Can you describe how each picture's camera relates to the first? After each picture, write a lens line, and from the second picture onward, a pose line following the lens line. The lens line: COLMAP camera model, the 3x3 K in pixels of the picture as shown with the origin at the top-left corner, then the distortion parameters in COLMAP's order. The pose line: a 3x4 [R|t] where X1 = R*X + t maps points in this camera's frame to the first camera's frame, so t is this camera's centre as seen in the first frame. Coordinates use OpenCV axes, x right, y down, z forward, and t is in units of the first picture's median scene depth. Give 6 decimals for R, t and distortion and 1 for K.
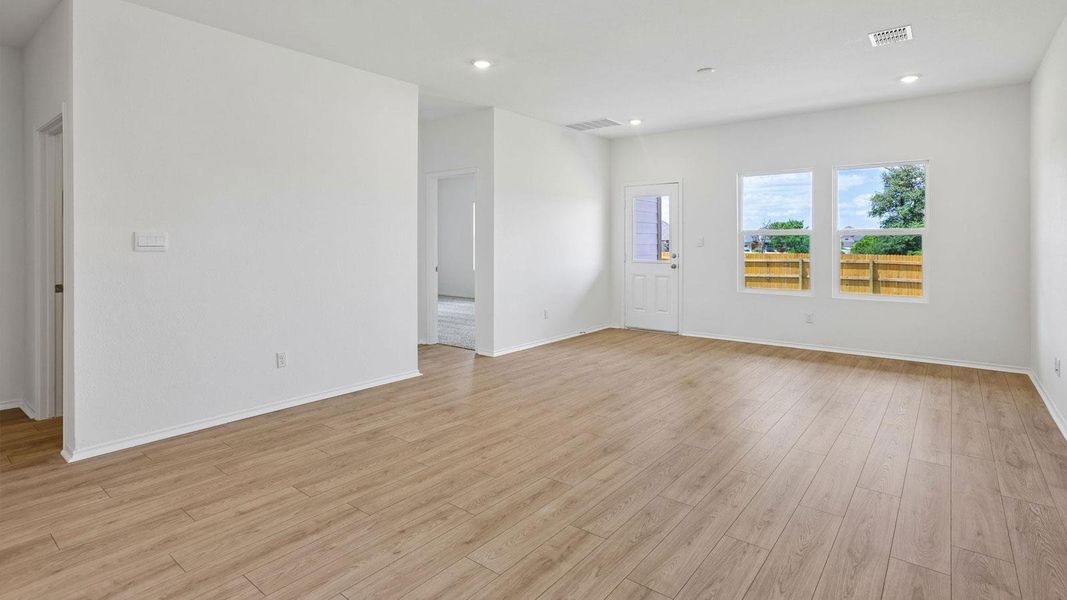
lens RADIAL K [[521.8, 0, 530.3], [0, 521.8, 244.6], [0, 0, 1]] dist [-0.013787, -0.000050]
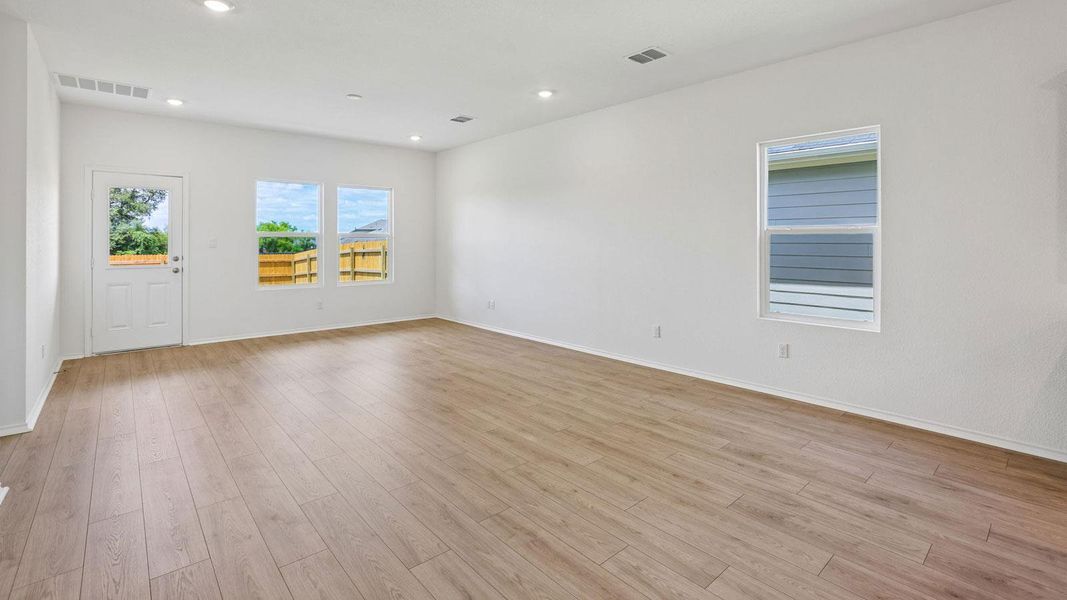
lens RADIAL K [[479.6, 0, 533.0], [0, 479.6, 241.1], [0, 0, 1]] dist [-0.017322, 0.000400]
pose [[0.169227, 0.006491, 0.985556, -0.636584], [0.001559, 0.999975, -0.006853, -0.002602], [-0.985576, 0.002696, 0.169213, 0.404555]]
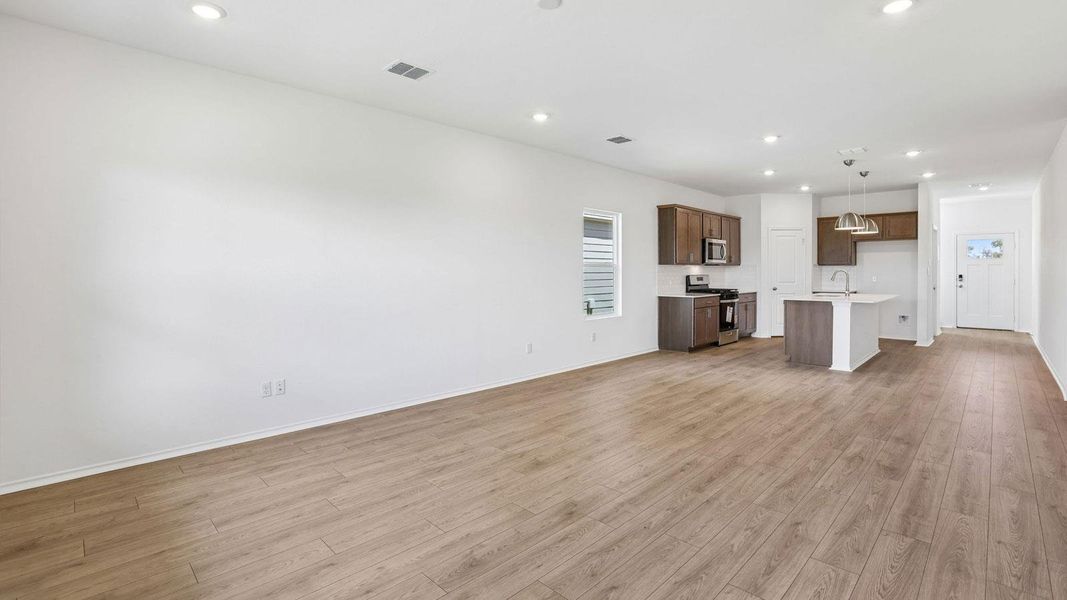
lens RADIAL K [[479.7, 0, 543.1], [0, 479.7, 278.8], [0, 0, 1]] dist [-0.019343, 0.000020]
pose [[-0.996470, 0.010169, 0.083335, 0.286186], [0.011541, 0.999805, 0.015995, -0.010210], [-0.083157, 0.016900, -0.996393, 1.516803]]
